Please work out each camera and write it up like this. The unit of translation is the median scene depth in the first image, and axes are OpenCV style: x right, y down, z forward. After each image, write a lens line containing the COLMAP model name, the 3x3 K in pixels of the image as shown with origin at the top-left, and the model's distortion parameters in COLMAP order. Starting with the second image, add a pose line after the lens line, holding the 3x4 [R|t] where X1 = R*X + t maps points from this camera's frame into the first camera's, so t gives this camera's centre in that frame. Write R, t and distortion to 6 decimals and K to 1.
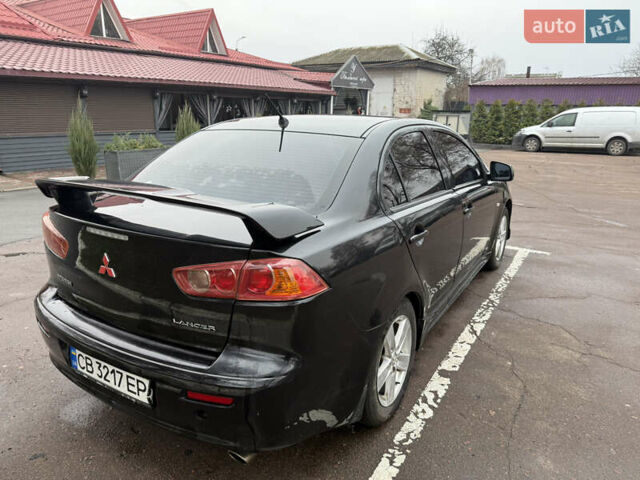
lens RADIAL K [[451.9, 0, 323.3], [0, 451.9, 239.7], [0, 0, 1]] dist [0.059646, -0.078679]
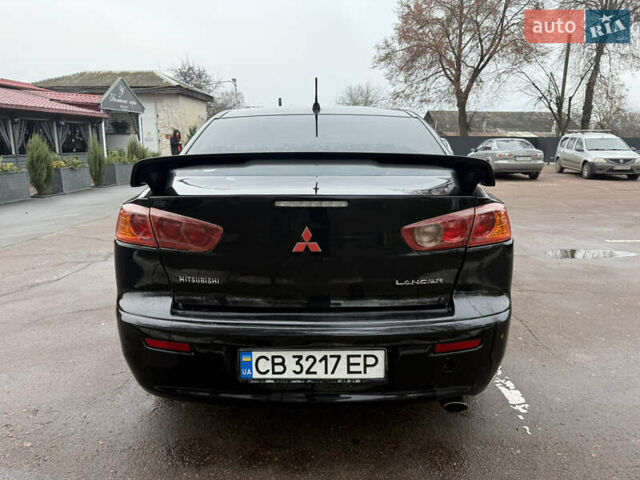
lens RADIAL K [[452.2, 0, 320.8], [0, 452.2, 234.5], [0, 0, 1]] dist [0.074902, -0.110071]
pose [[0.859840, -0.116784, 0.497028, -0.088536], [0.152821, 0.987726, -0.032295, 0.007647], [-0.487156, 0.103725, 0.867133, 0.020538]]
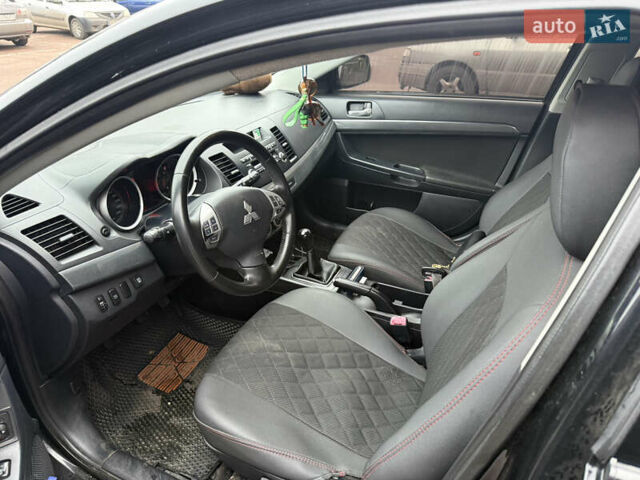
lens RADIAL K [[451.9, 0, 323.3], [0, 451.9, 239.7], [0, 0, 1]] dist [0.059646, -0.078679]
pose [[-0.117666, -0.491903, 0.862662, -0.038358], [0.251756, 0.825541, 0.505075, -0.055825], [-0.960611, 0.276611, 0.026702, 0.220331]]
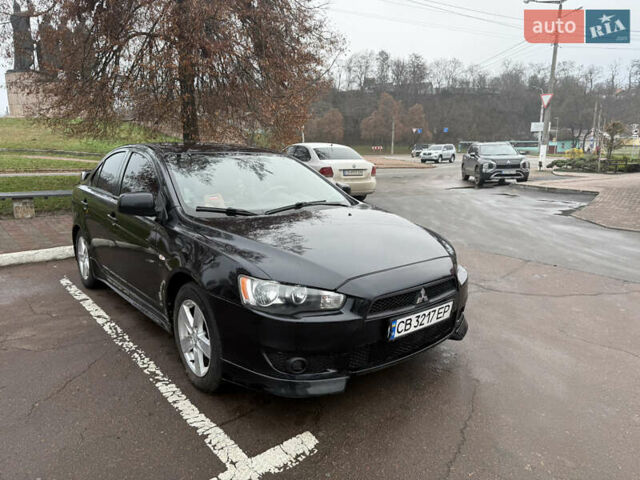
lens RADIAL K [[452.2, 0, 320.8], [0, 452.2, 234.5], [0, 0, 1]] dist [0.074902, -0.110071]
pose [[-0.336404, 0.151325, -0.929480, 0.214595], [-0.259493, 0.933899, 0.245961, -0.078685], [0.905260, 0.323936, -0.274899, 0.314320]]
